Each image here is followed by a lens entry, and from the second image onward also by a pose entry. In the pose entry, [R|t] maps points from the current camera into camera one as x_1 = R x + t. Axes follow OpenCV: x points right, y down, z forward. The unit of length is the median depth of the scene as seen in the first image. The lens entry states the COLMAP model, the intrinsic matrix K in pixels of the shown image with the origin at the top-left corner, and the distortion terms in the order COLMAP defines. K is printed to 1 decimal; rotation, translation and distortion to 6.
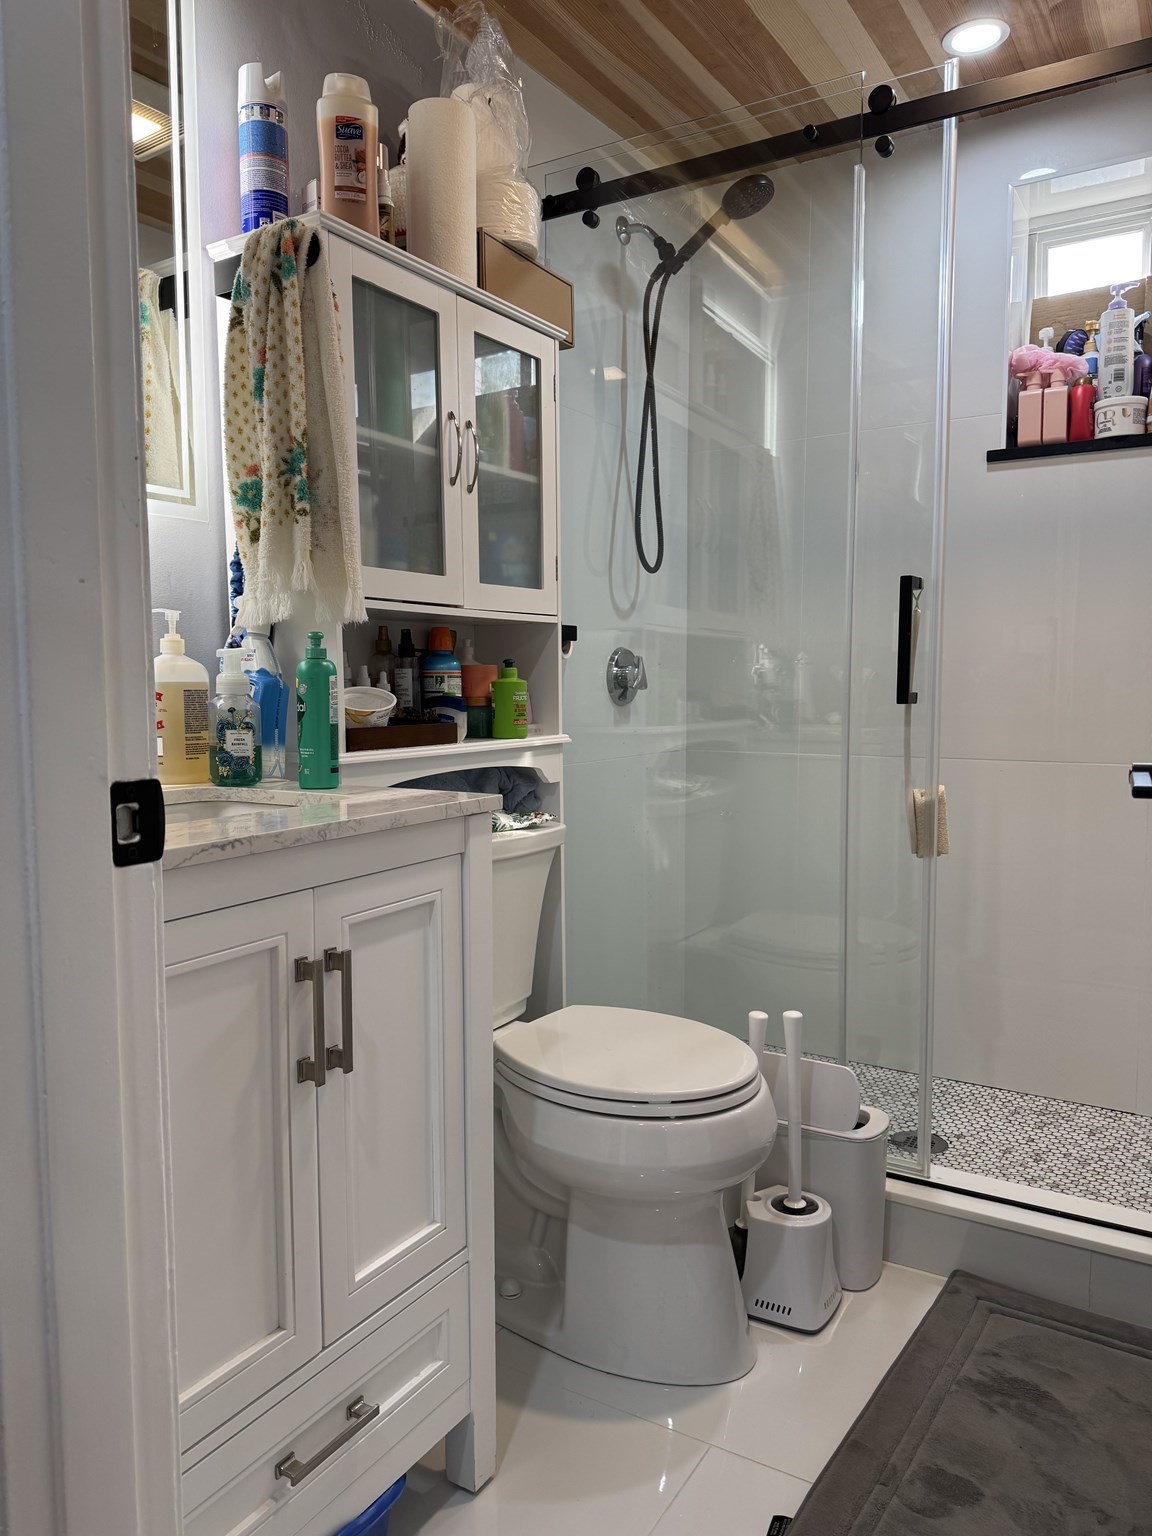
lens RADIAL K [[1093.1, 0, 582.1], [0, 1093.1, 773.2], [0, 0, 1]] dist [0.053347, -0.055855]
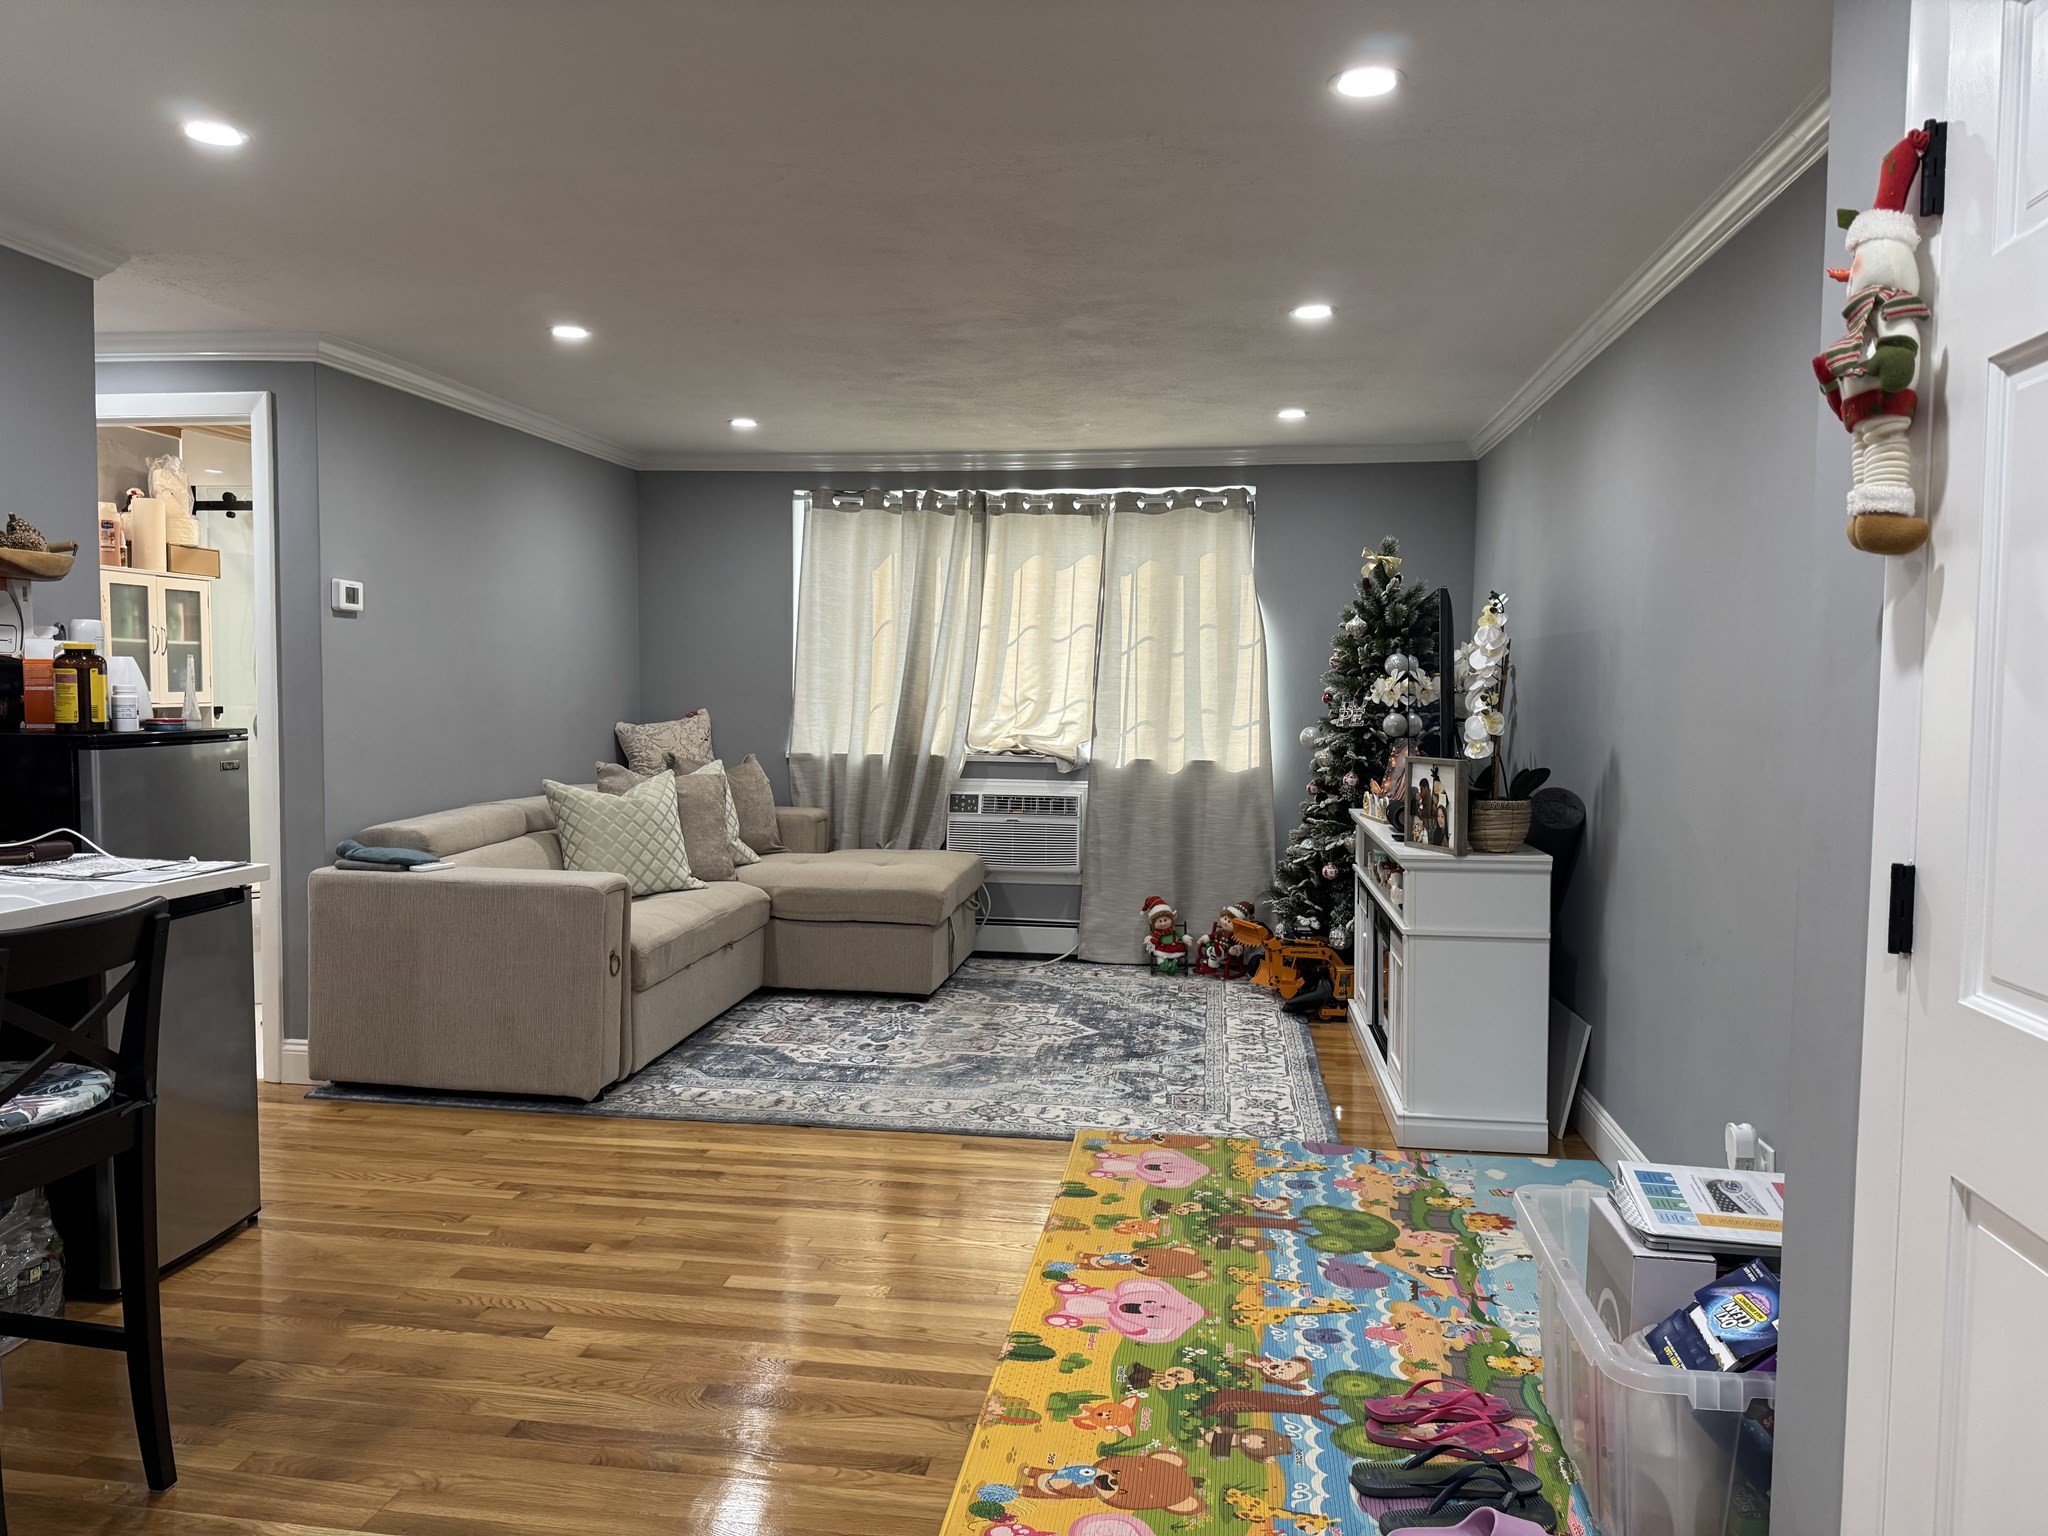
lens RADIAL K [[1457.4, 0, 1019.6], [0, 1457.4, 755.4], [0, 0, 1]] dist [0.053347, -0.055855]
pose [[0.917112, -0.004751, 0.398602, 0.327906], [0.019816, 0.999236, -0.033681, 0.105199], [-0.398138, 0.038788, 0.916505, -2.678762]]
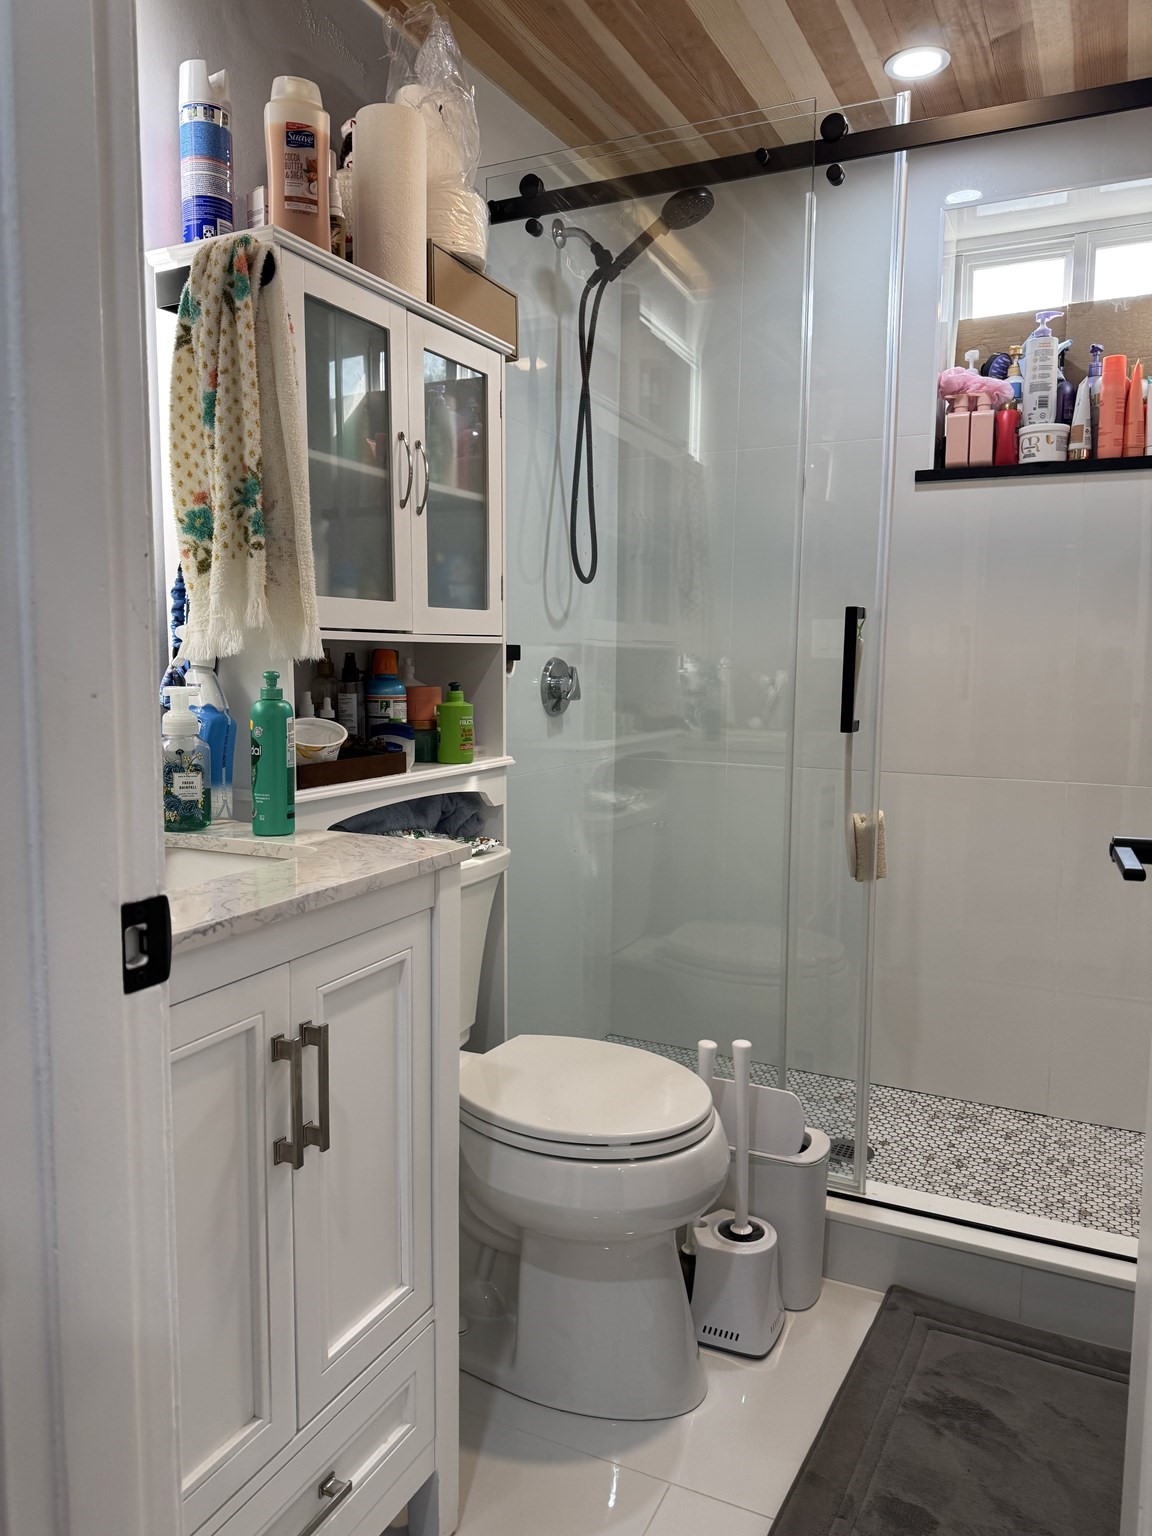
lens RADIAL K [[1093.1, 0, 575.7], [0, 1093.1, 768.2], [0, 0, 1]] dist [0.053347, -0.055855]
pose [[0.995738, 0.003310, 0.092168, -0.054048], [-0.005219, 0.999777, 0.020483, -0.053146], [-0.092080, -0.020877, 0.995533, 0.016699]]
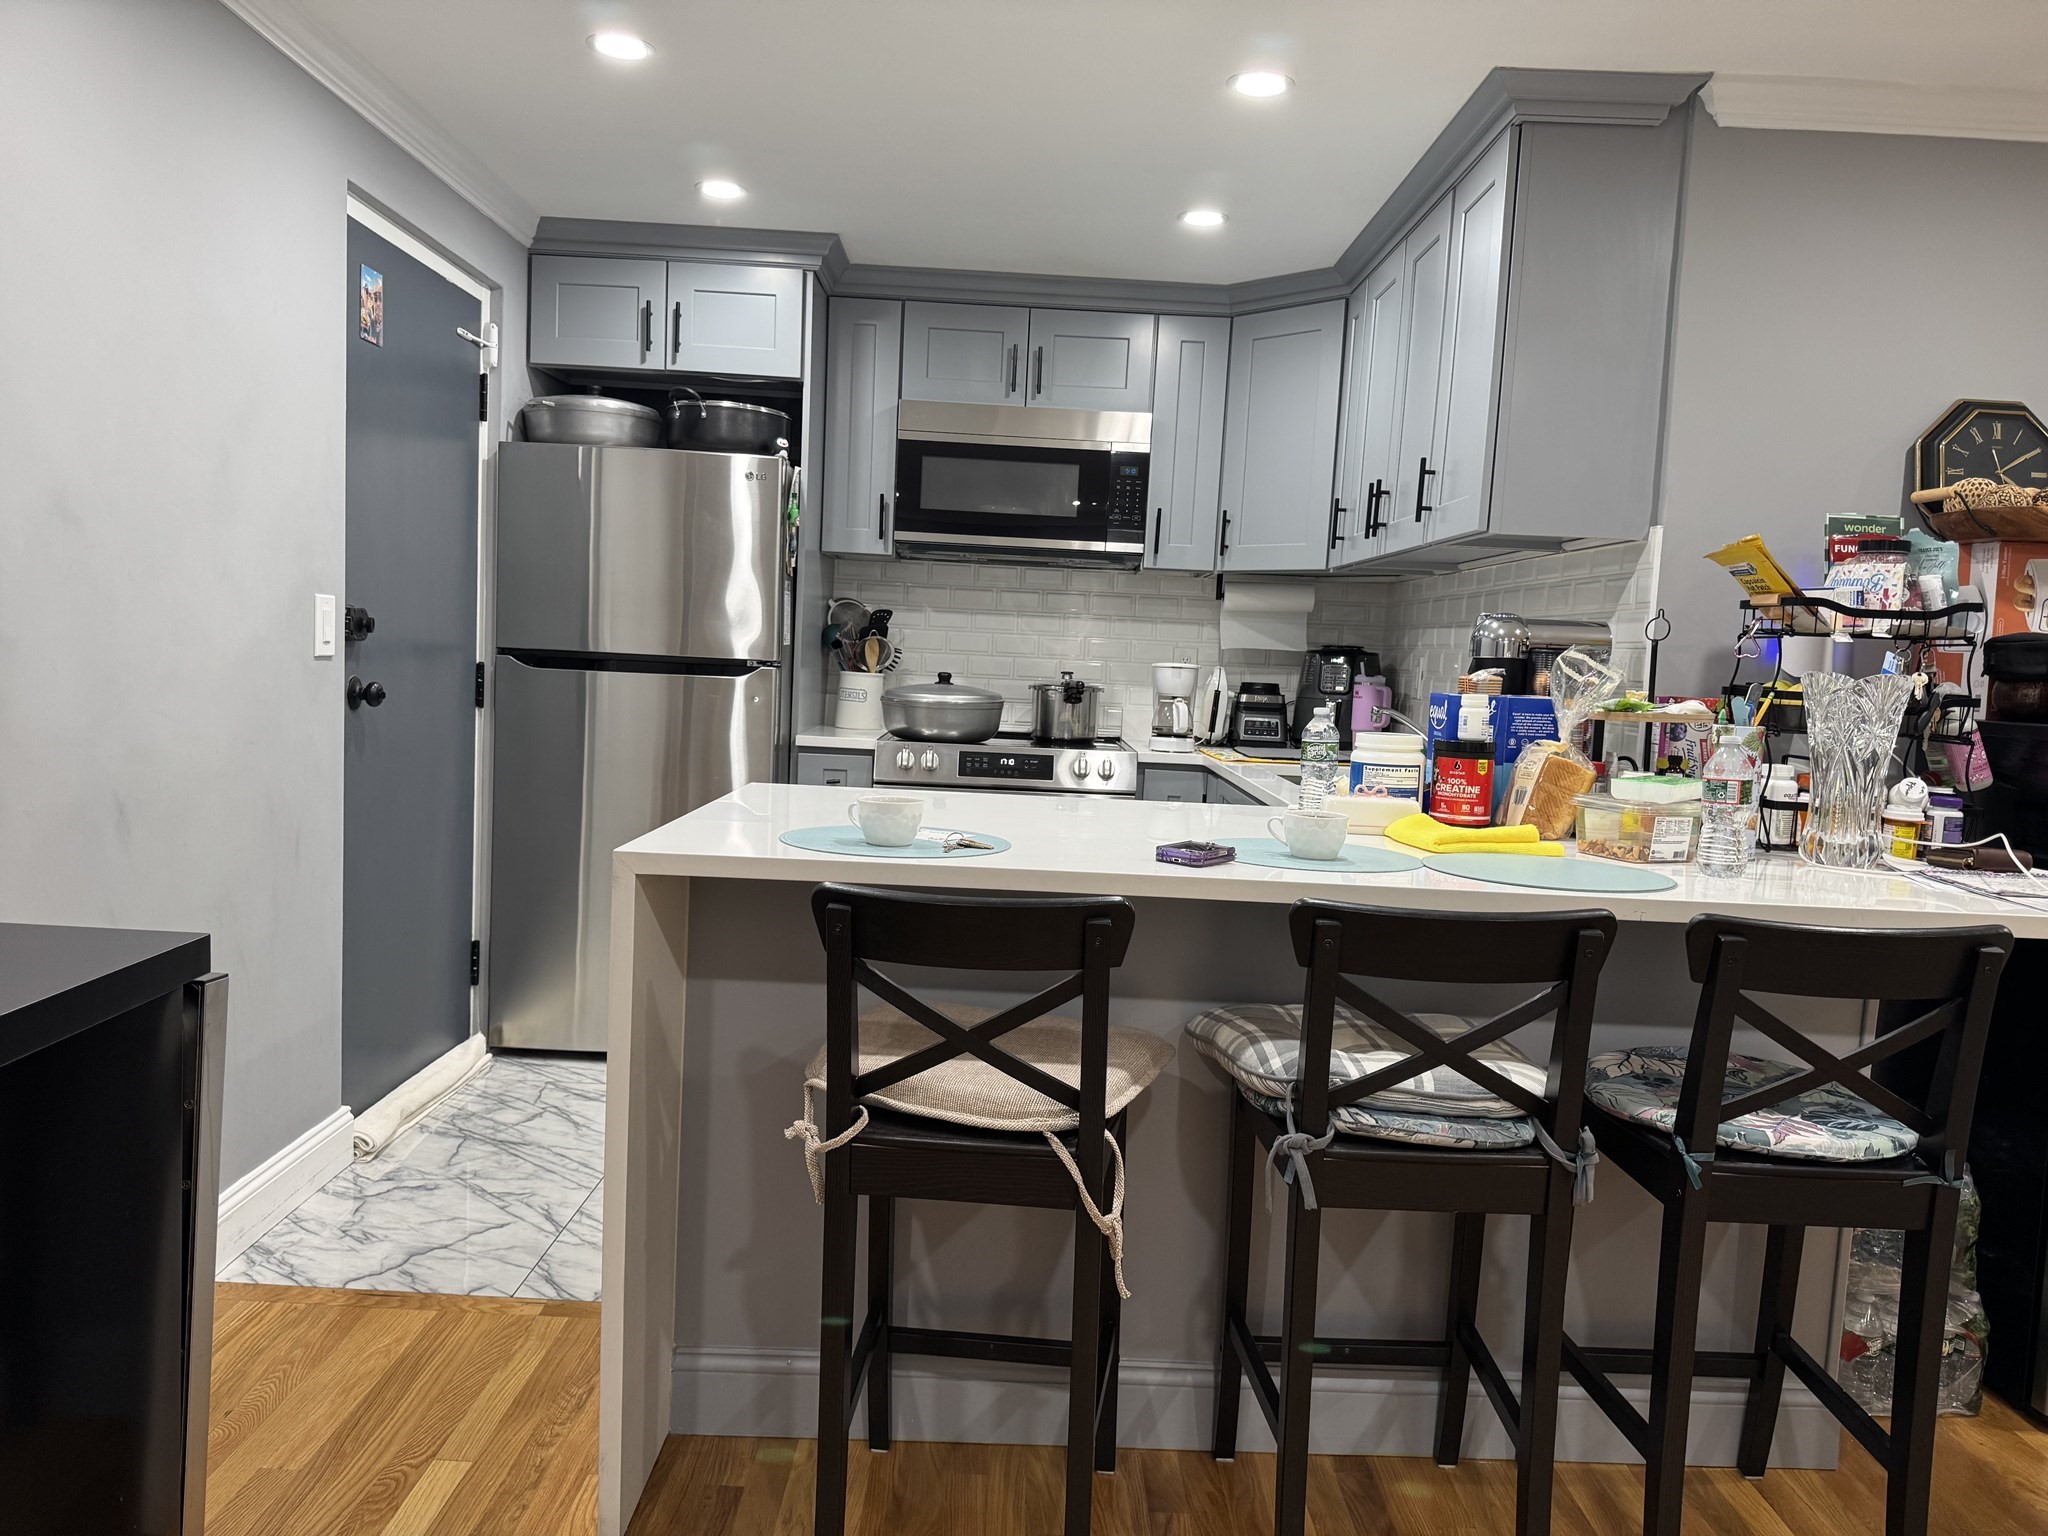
lens RADIAL K [[1457.4, 0, 1019.4], [0, 1457.4, 769.7], [0, 0, 1]] dist [0.053347, -0.055855]
pose [[0.540198, 0.095716, -0.836077, 0.580305], [-0.117226, 0.992383, 0.037869, 0.106024], [0.833333, 0.077553, 0.547303, -2.332092]]
